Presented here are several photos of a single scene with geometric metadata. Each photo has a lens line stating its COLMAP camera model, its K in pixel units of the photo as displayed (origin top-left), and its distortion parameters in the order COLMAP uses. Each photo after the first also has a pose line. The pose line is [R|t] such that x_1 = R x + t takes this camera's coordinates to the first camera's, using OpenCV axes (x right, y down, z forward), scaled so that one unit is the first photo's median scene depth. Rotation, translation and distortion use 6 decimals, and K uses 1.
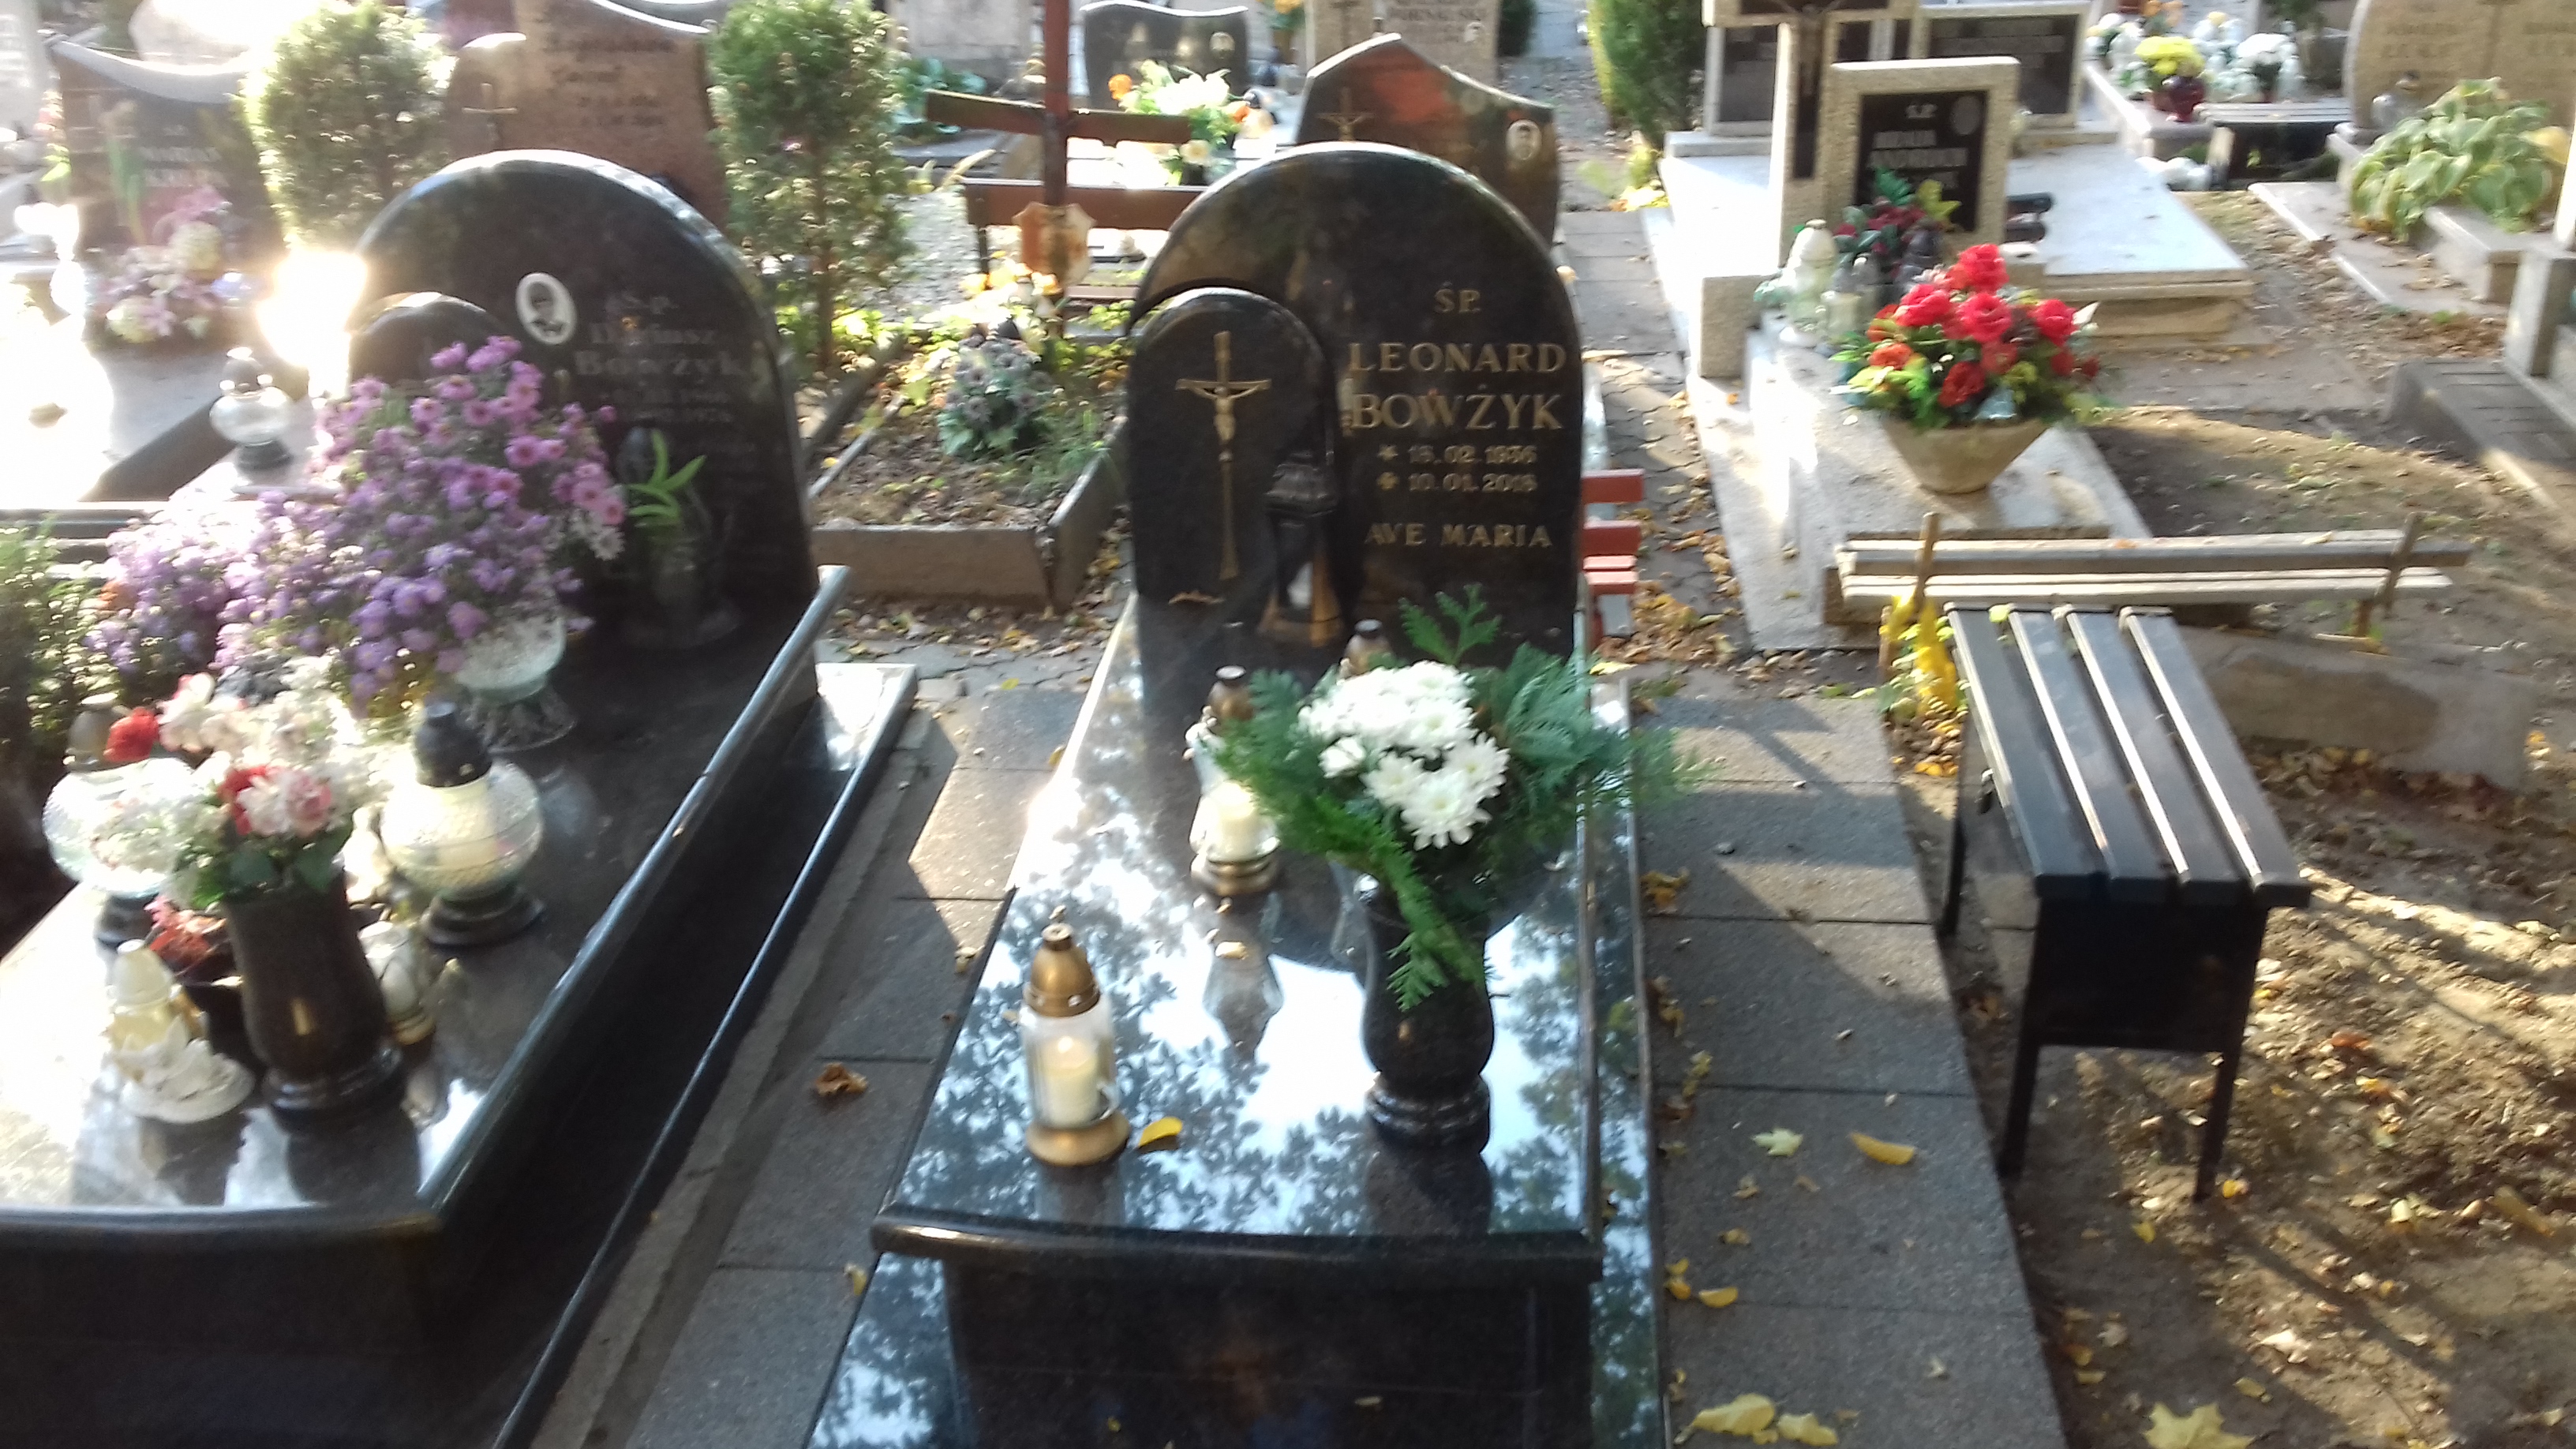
lens RADIAL K [[2181.8, 0, 1284.1], [0, 2181.8, 727.4], [0, 0, 1]] dist [0.085034, -0.145786]
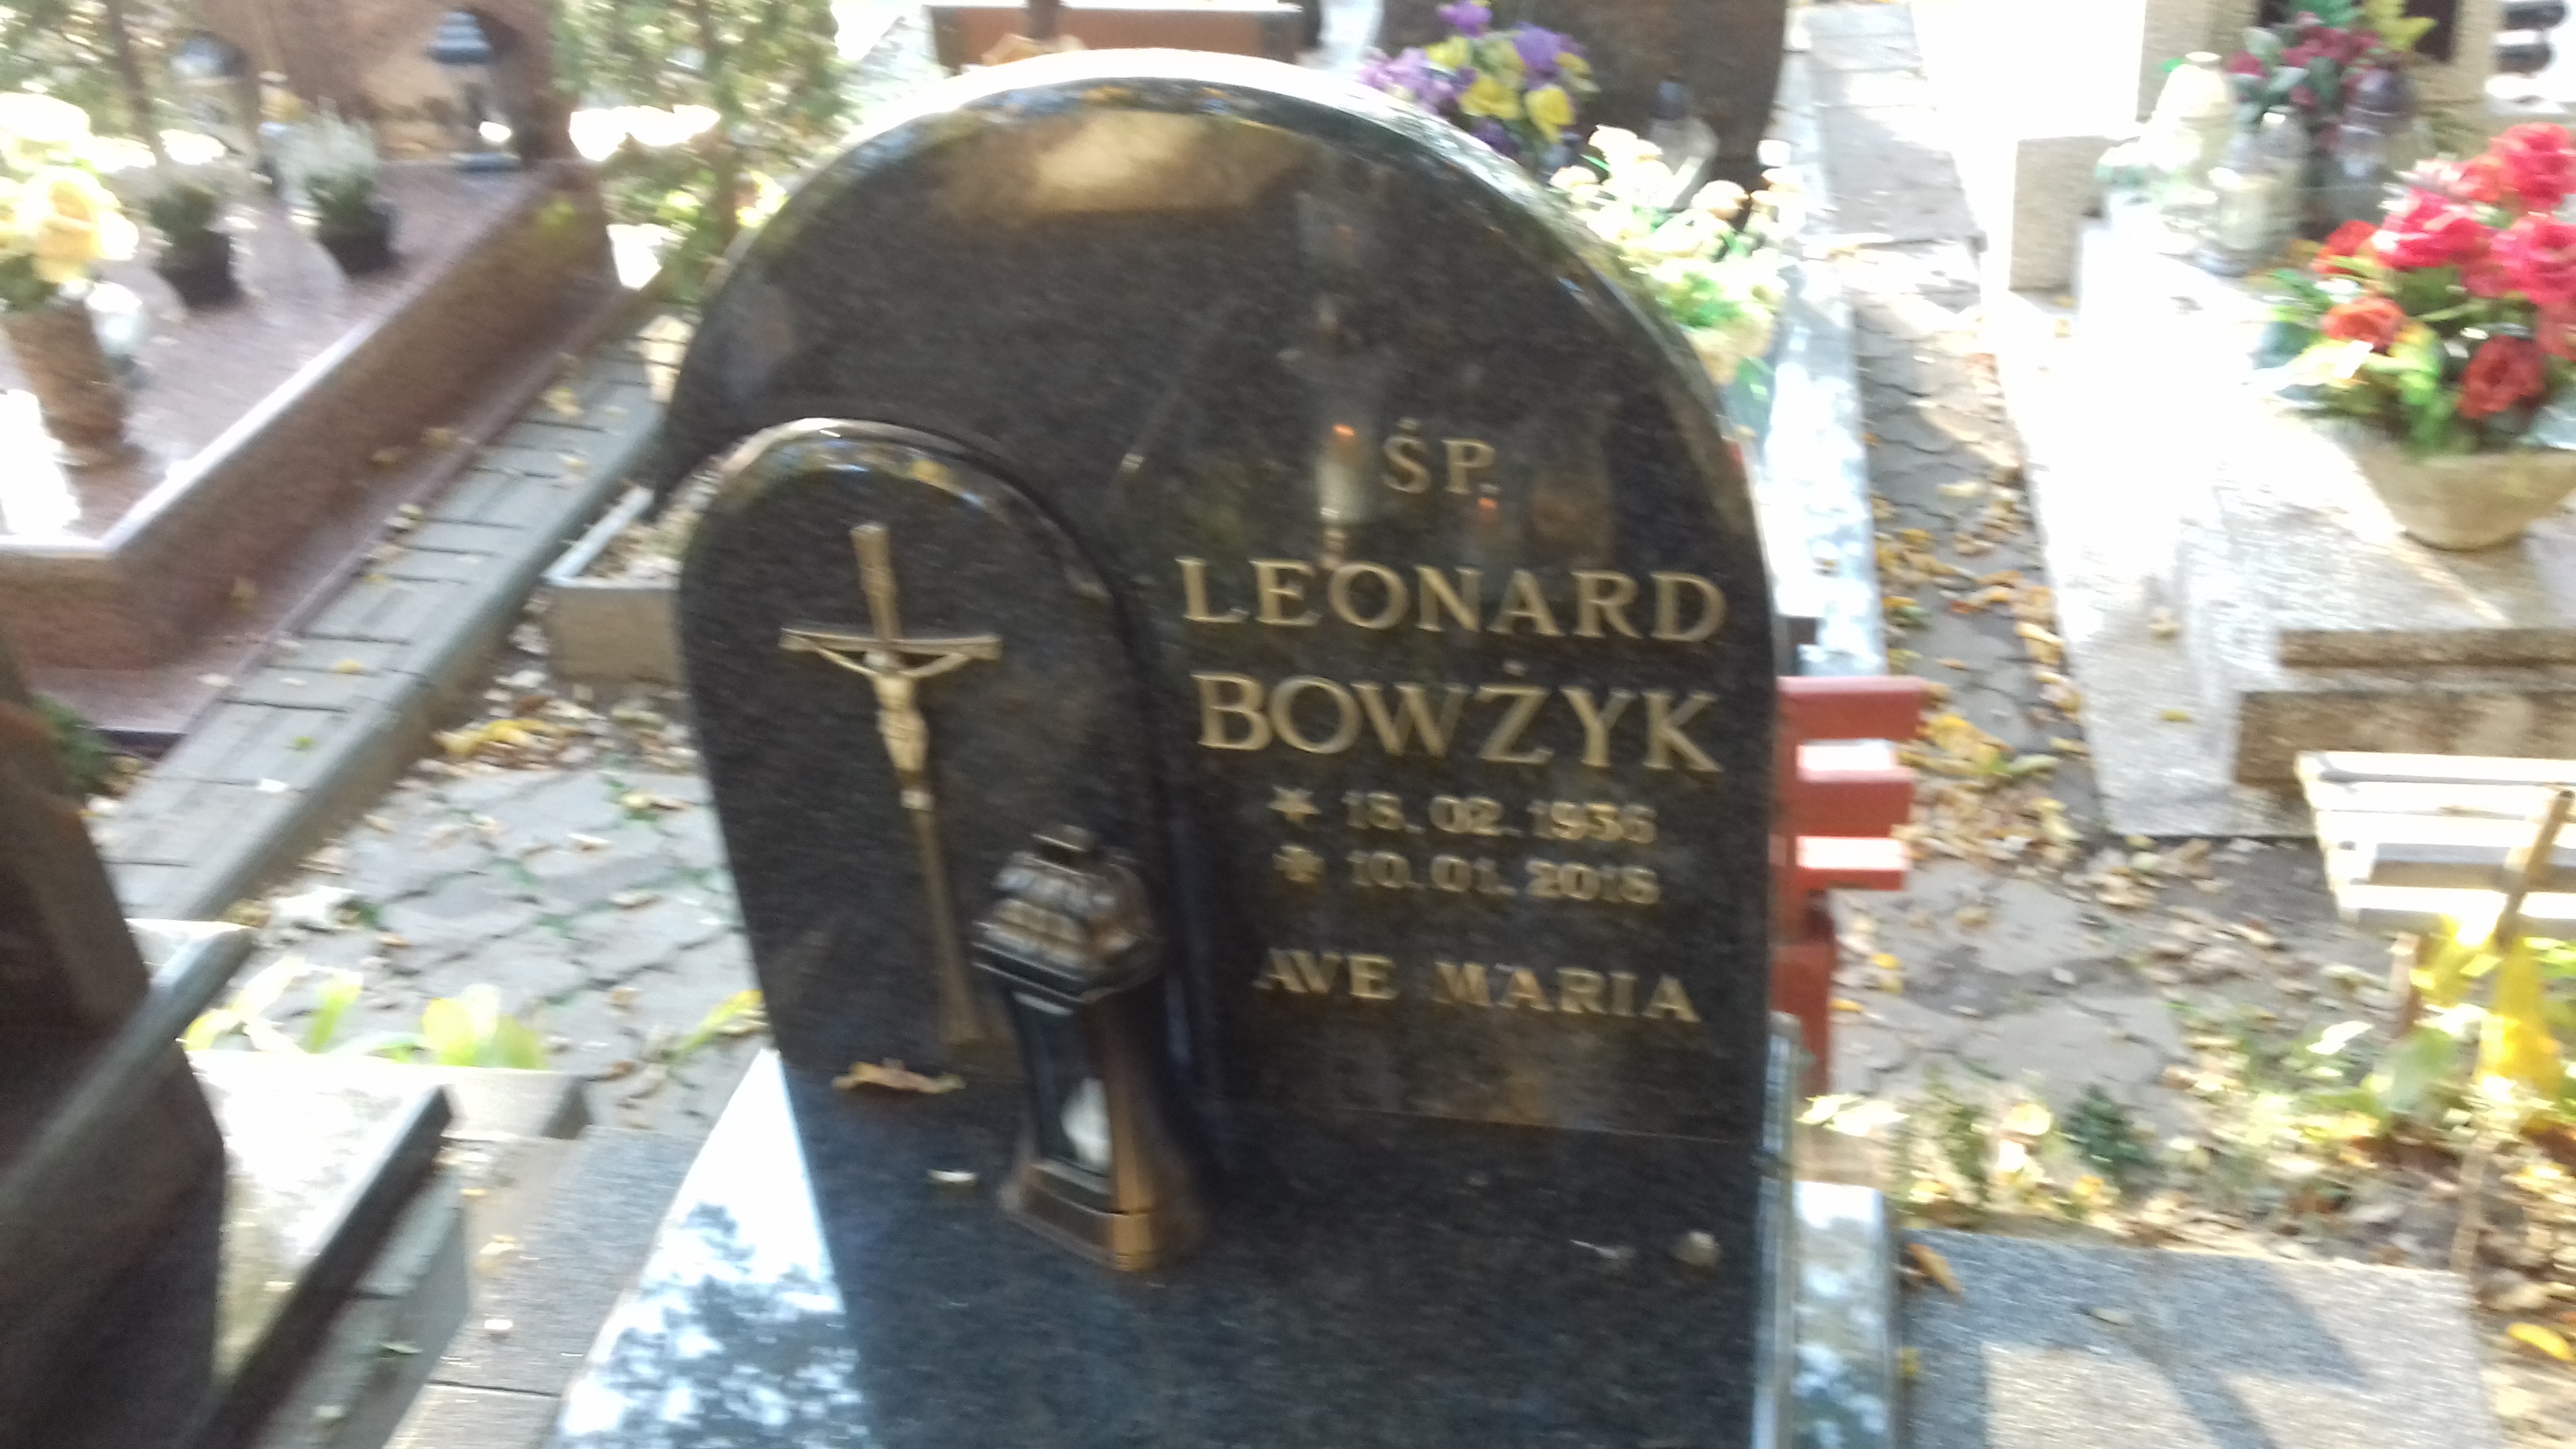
lens RADIAL K [[2412.2, 0, 1325.4], [0, 2412.2, 723.4], [0, 0, 1]] dist [0.099774, -0.237875]
pose [[0.997392, -0.000817, -0.072165, 0.055628], [0.005504, 0.997884, 0.064779, -0.109820], [0.071960, -0.065007, 0.995287, 0.356737]]
